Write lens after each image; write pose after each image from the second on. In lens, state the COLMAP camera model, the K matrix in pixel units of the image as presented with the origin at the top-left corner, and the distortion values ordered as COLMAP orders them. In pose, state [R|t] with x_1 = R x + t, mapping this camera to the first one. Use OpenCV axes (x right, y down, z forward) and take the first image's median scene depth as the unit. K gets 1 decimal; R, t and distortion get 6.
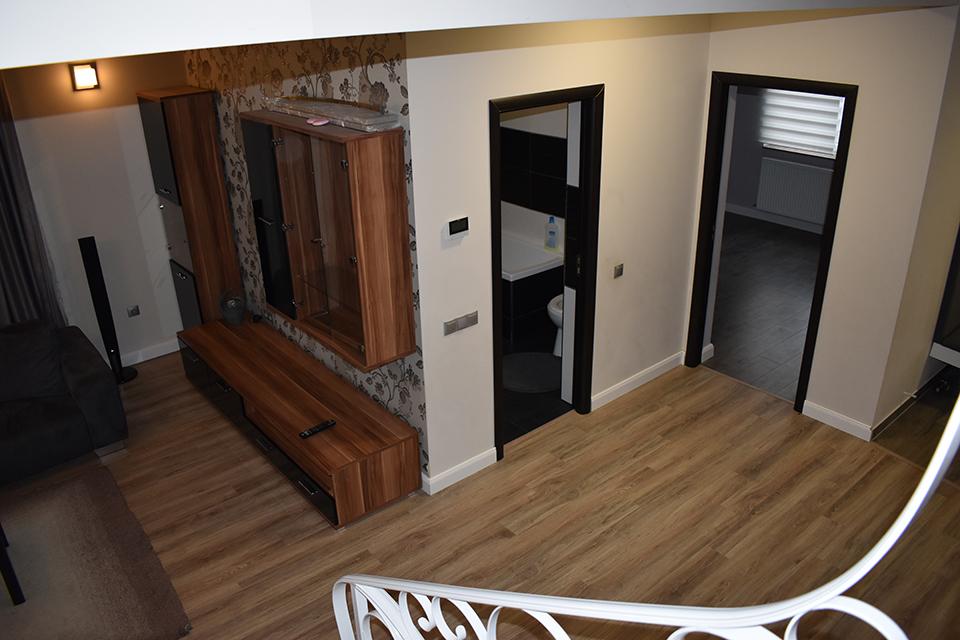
lens RADIAL K [[761.8, 0, 481.1], [0, 761.8, 313.3], [0, 0, 1]] dist [-0.082810, -0.002888]
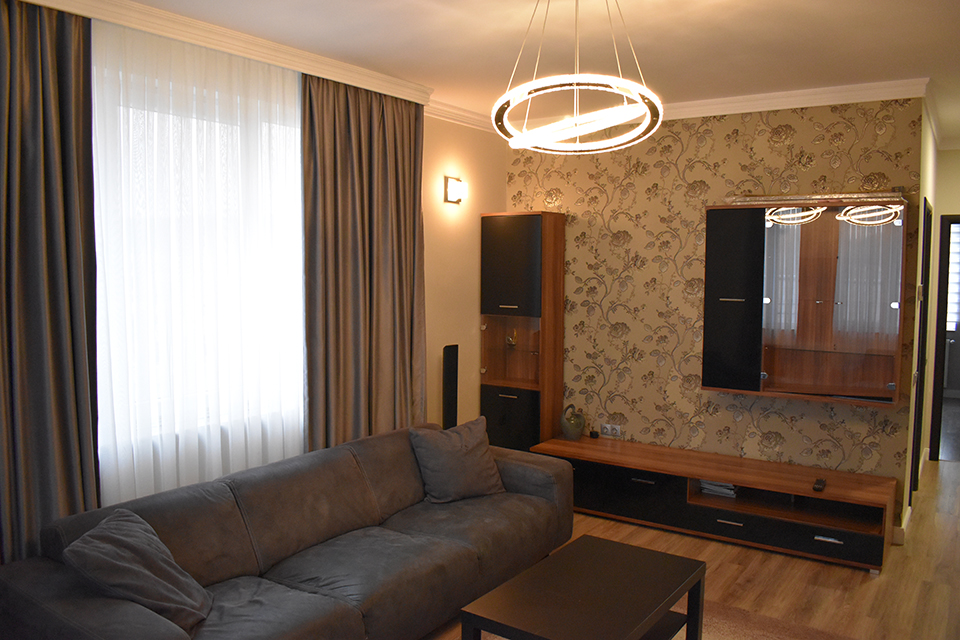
lens RADIAL K [[761.8, 0, 480.7], [0, 761.8, 311.8], [0, 0, 1]] dist [-0.082810, -0.002888]
pose [[0.968038, 0.001298, 0.250800, -1.015511], [0.079078, 0.947400, -0.310130, 0.228002], [-0.238011, 0.320050, 0.917016, 0.096702]]
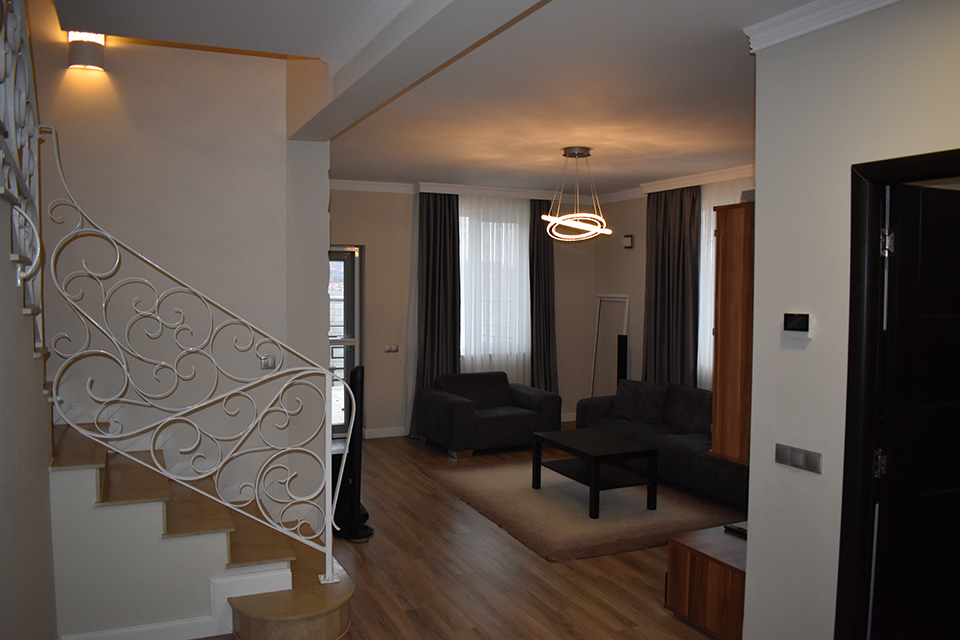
lens RADIAL K [[761.8, 0, 477.9], [0, 761.8, 324.0], [0, 0, 1]] dist [-0.082810, -0.002888]
pose [[-0.255792, 0.068124, -0.964329, 0.801721], [-0.390890, 0.905046, 0.167621, -0.113883], [0.884181, 0.419823, -0.204874, 0.863685]]
